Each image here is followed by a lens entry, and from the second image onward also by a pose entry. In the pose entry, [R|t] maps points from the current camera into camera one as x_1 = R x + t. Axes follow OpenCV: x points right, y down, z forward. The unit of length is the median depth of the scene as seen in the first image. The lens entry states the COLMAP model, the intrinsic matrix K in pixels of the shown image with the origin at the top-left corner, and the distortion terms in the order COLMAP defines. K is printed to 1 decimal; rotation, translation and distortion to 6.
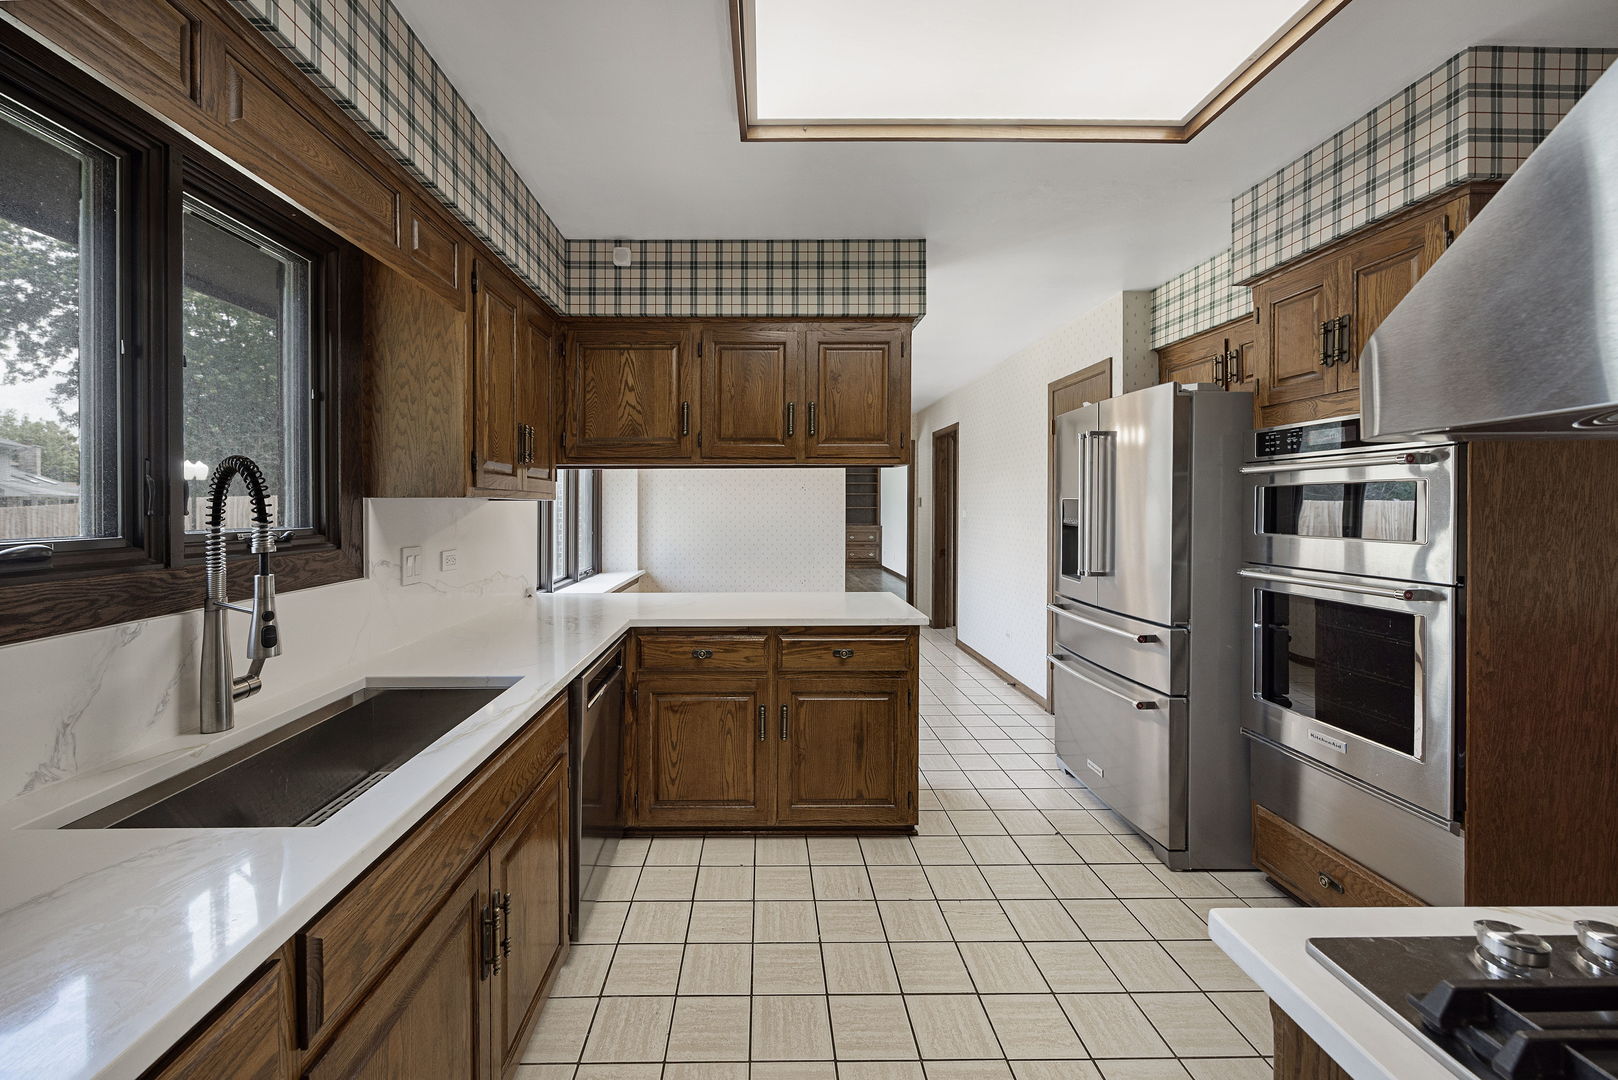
lens RADIAL K [[625.5, 0, 772.1], [0, 625.5, 511.7], [0, 0, 1]] dist [-0.001752, -0.000265]
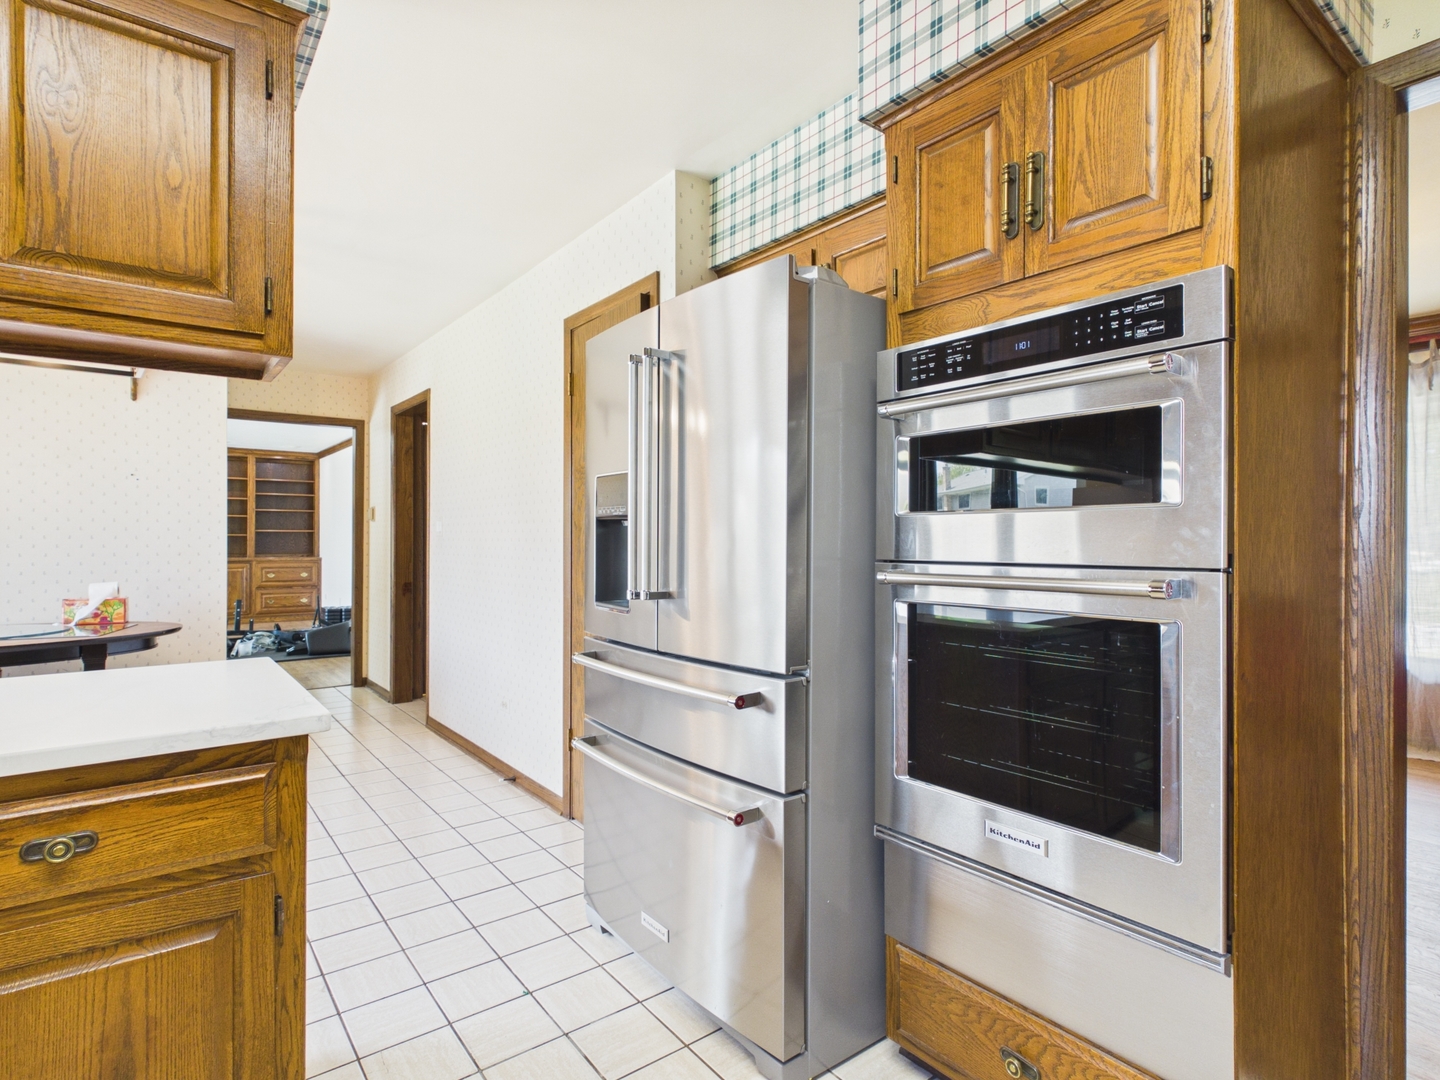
lens RADIAL K [[757.7, 0, 719.0], [0, 757.7, 541.5], [0, 0, 1]] dist [0.002636, -0.000055]
pose [[0.800599, 0.000093, 0.599200, 0.145049], [0.002840, 0.999988, -0.003950, 0.053914], [-0.599193, 0.004864, 0.800590, 0.410206]]
